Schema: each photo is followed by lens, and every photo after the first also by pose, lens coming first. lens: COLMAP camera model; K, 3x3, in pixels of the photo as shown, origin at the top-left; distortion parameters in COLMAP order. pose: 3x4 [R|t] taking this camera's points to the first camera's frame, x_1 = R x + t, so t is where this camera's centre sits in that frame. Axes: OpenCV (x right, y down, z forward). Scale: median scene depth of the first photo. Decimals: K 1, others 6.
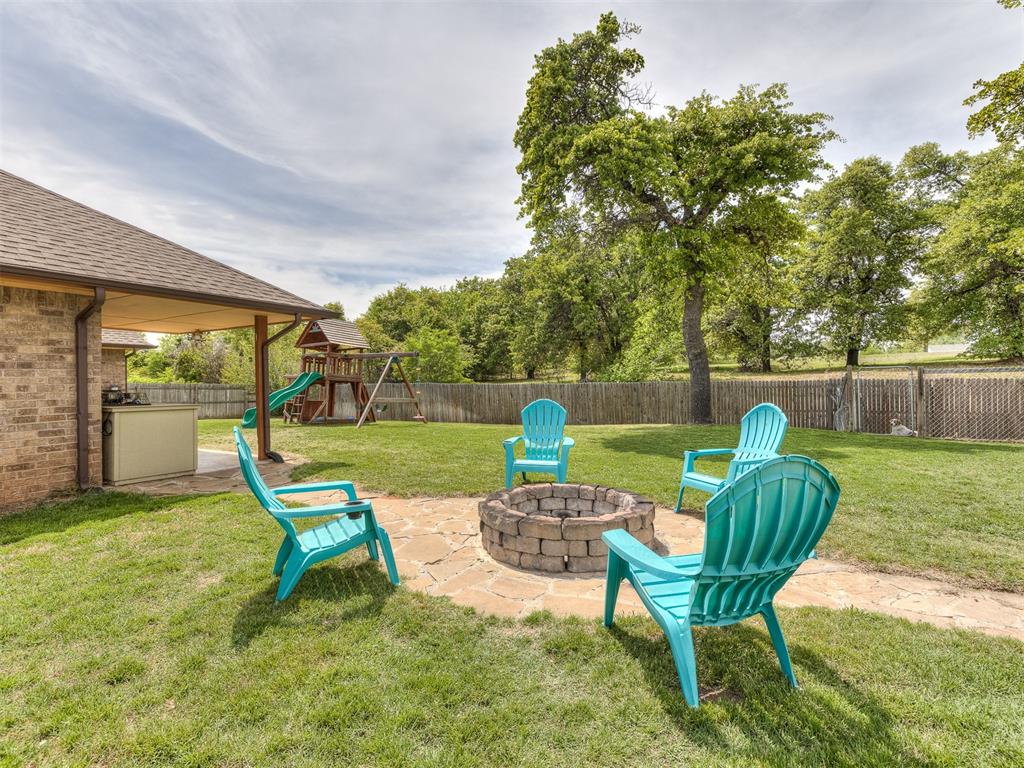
lens RADIAL K [[499.5, 0, 513.8], [0, 499.5, 380.7], [0, 0, 1]] dist [-0.014487, 0.001440]
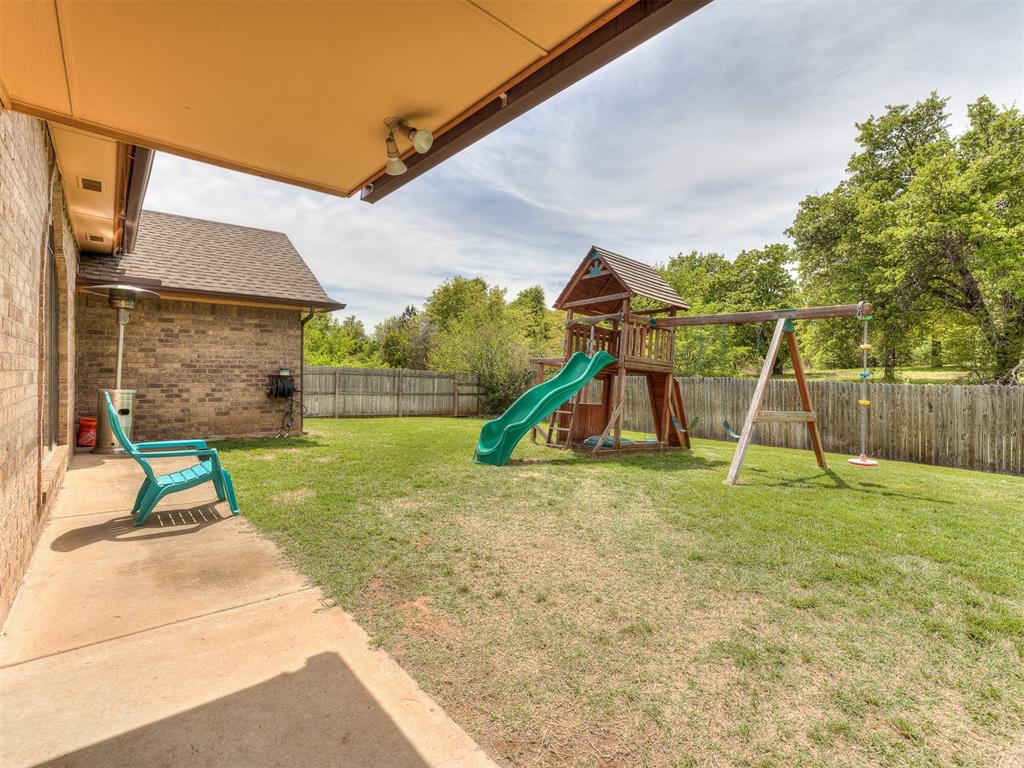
lens RADIAL K [[499.5, 0, 510.1], [0, 499.5, 378.2], [0, 0, 1]] dist [-0.014487, 0.001440]
pose [[0.936777, 0.031151, -0.348538, -0.206743], [-0.027853, 0.999507, 0.014472, 0.003413], [0.348817, -0.003849, 0.937183, 0.327849]]
